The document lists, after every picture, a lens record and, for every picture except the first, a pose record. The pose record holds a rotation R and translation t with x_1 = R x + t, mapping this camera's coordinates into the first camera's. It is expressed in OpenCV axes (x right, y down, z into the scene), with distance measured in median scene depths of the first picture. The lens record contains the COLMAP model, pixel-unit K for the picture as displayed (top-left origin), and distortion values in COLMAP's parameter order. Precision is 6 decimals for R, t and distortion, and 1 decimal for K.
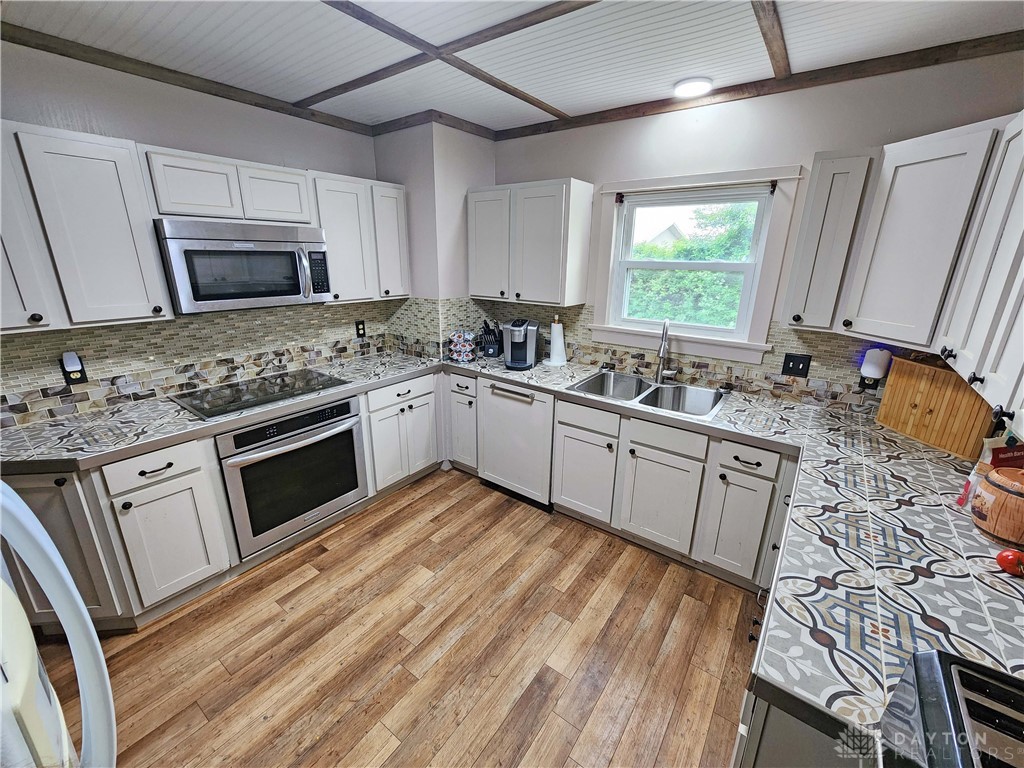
lens RADIAL K [[422.6, 0, 514.1], [0, 422.6, 385.1], [0, 0, 1]] dist [-0.001624, 0.001187]
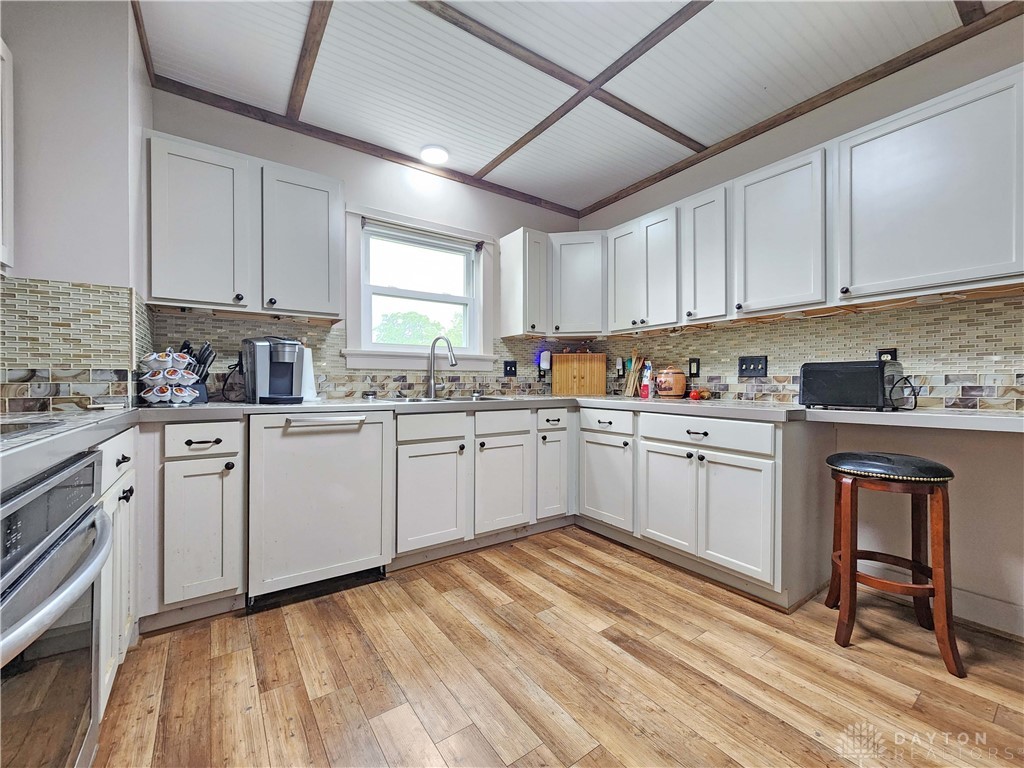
lens RADIAL K [[422.6, 0, 514.1], [0, 422.6, 385.1], [0, 0, 1]] dist [-0.001624, 0.001187]
pose [[0.311621, -0.015387, 0.950082, -0.684613], [0.288241, 0.954286, -0.079086, 0.122408], [-0.905433, 0.298498, 0.301811, 0.568115]]
